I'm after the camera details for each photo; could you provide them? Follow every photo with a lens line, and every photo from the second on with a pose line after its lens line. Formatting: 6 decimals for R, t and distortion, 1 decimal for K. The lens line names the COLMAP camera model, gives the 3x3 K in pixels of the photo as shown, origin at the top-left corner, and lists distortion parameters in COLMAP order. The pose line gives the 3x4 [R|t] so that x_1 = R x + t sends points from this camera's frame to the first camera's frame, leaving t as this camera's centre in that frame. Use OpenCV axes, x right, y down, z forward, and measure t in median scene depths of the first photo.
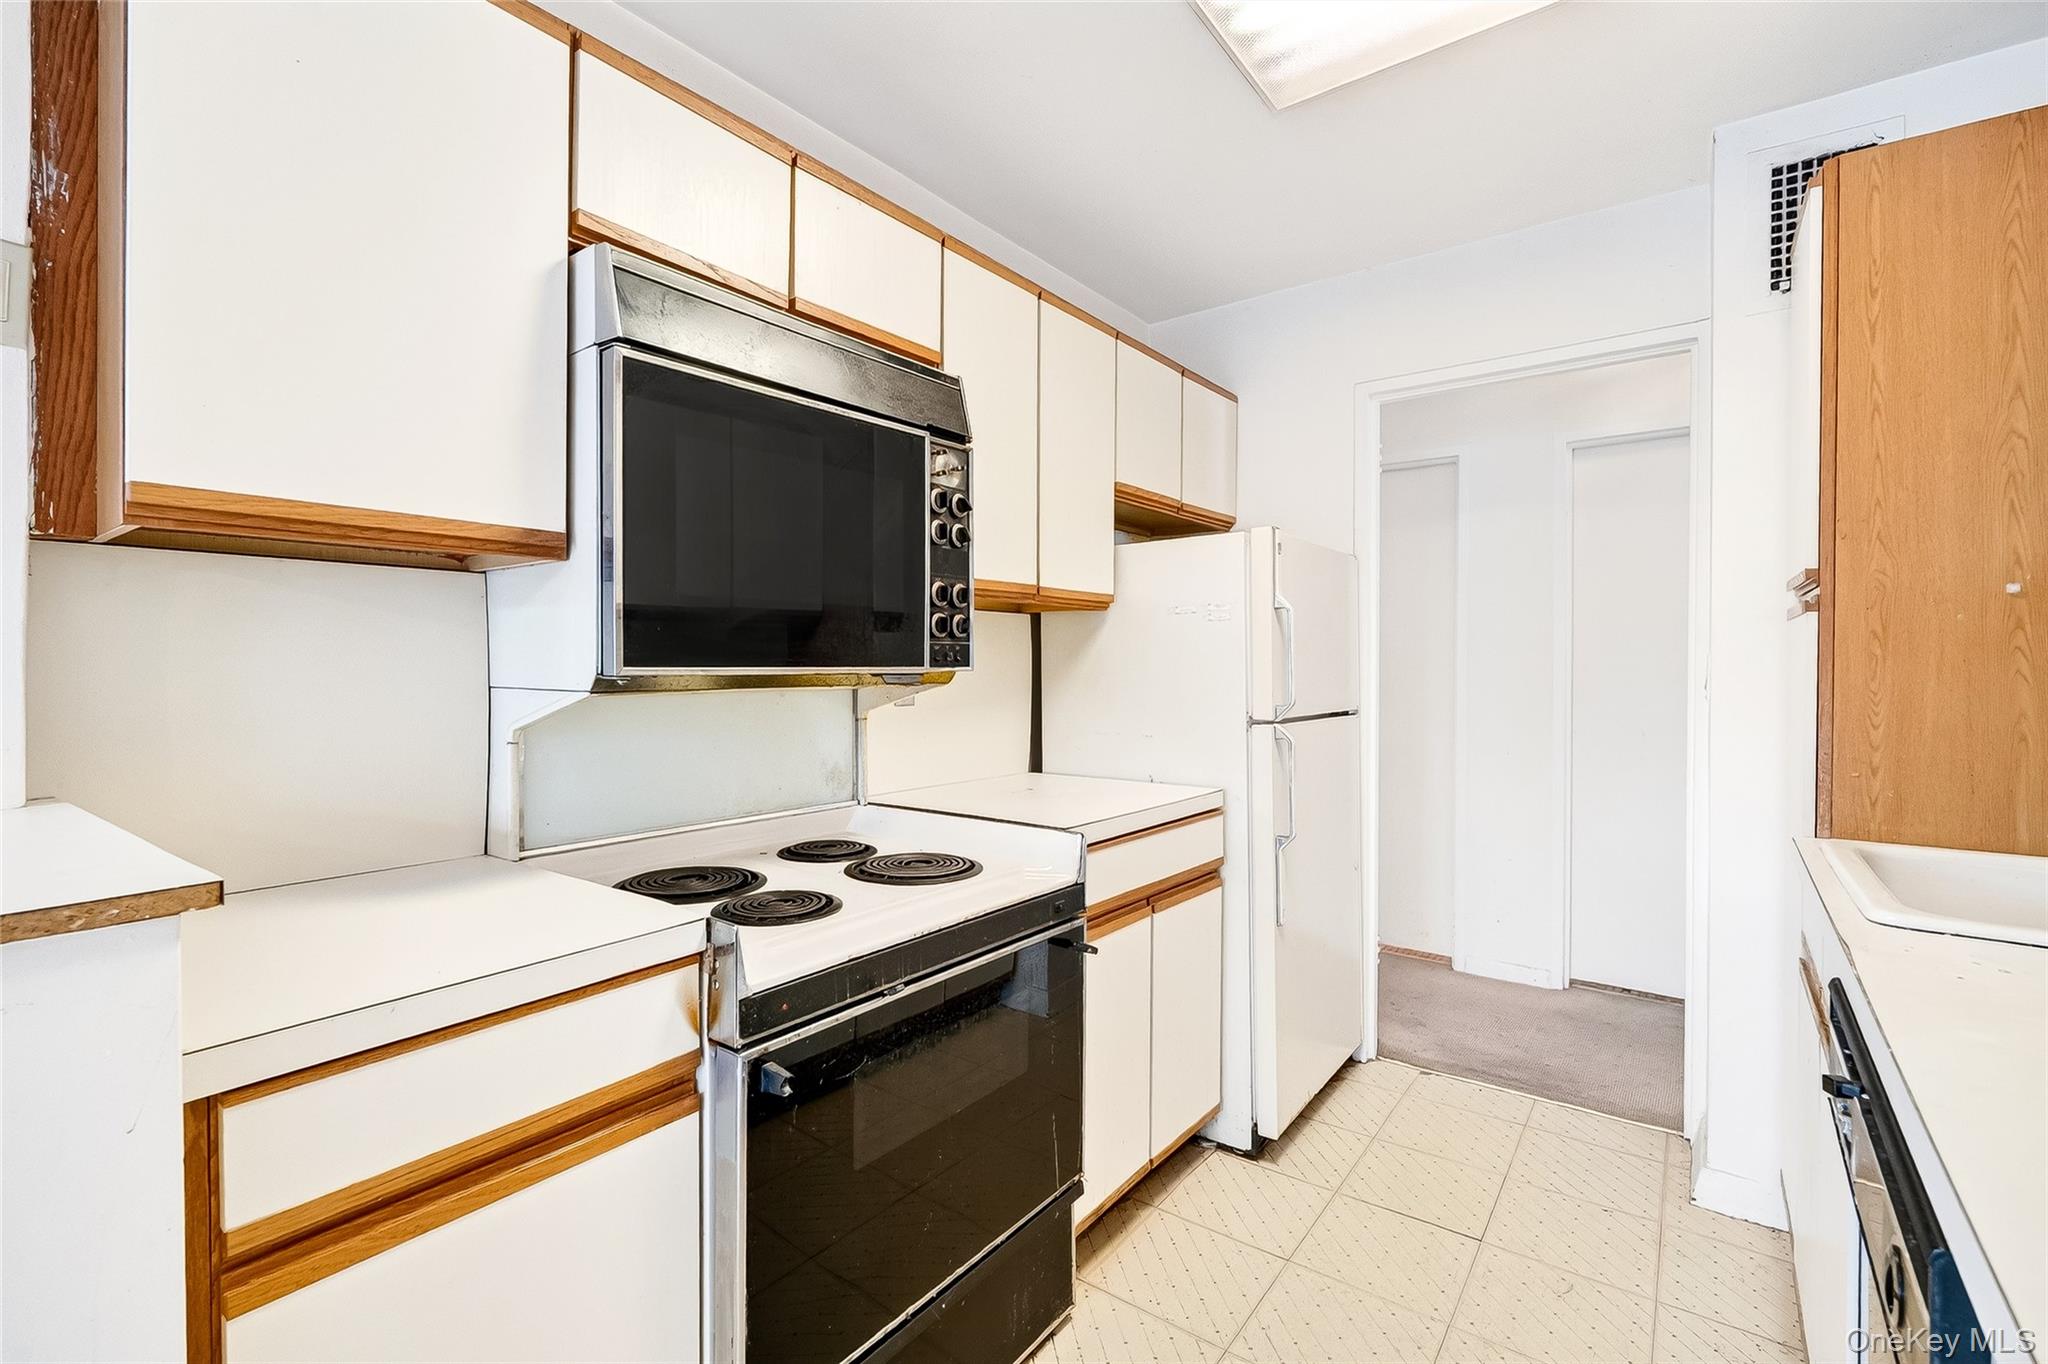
lens RADIAL K [[905.6, 0, 1020.8], [0, 905.6, 668.7], [0, 0, 1]] dist [0.000335, -0.000142]
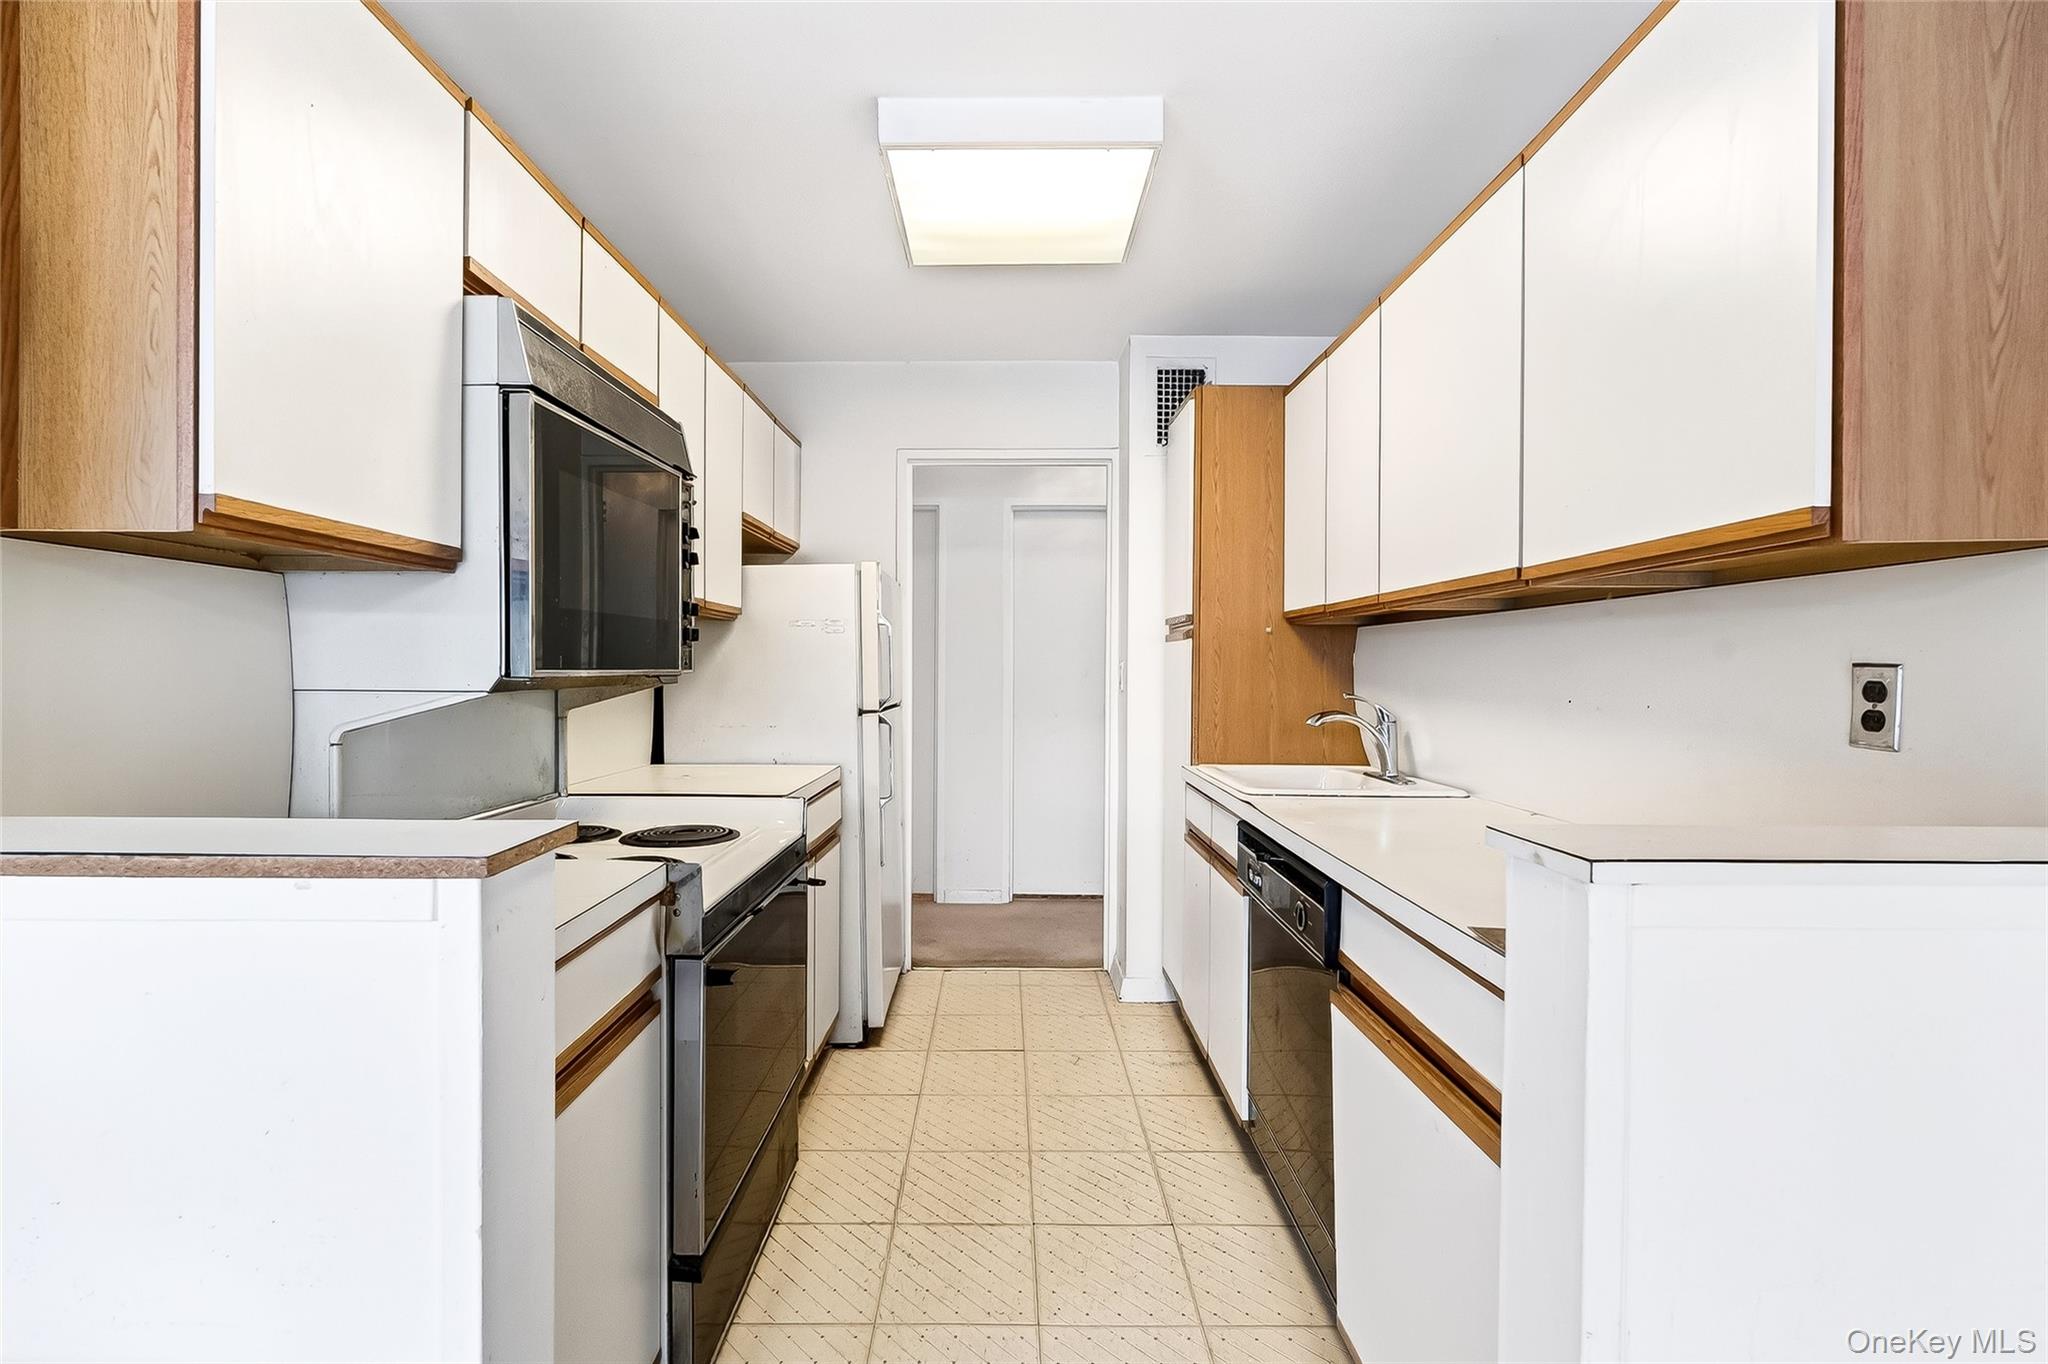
lens RADIAL K [[914.4, 0, 983.8], [0, 914.4, 683.2], [0, 0, 1]] dist [-0.001872, -0.000152]
pose [[0.812382, -0.008654, 0.583061, -0.403961], [0.000651, 0.999903, 0.013933, -0.000433], [-0.583125, -0.010939, 0.812309, -0.179006]]
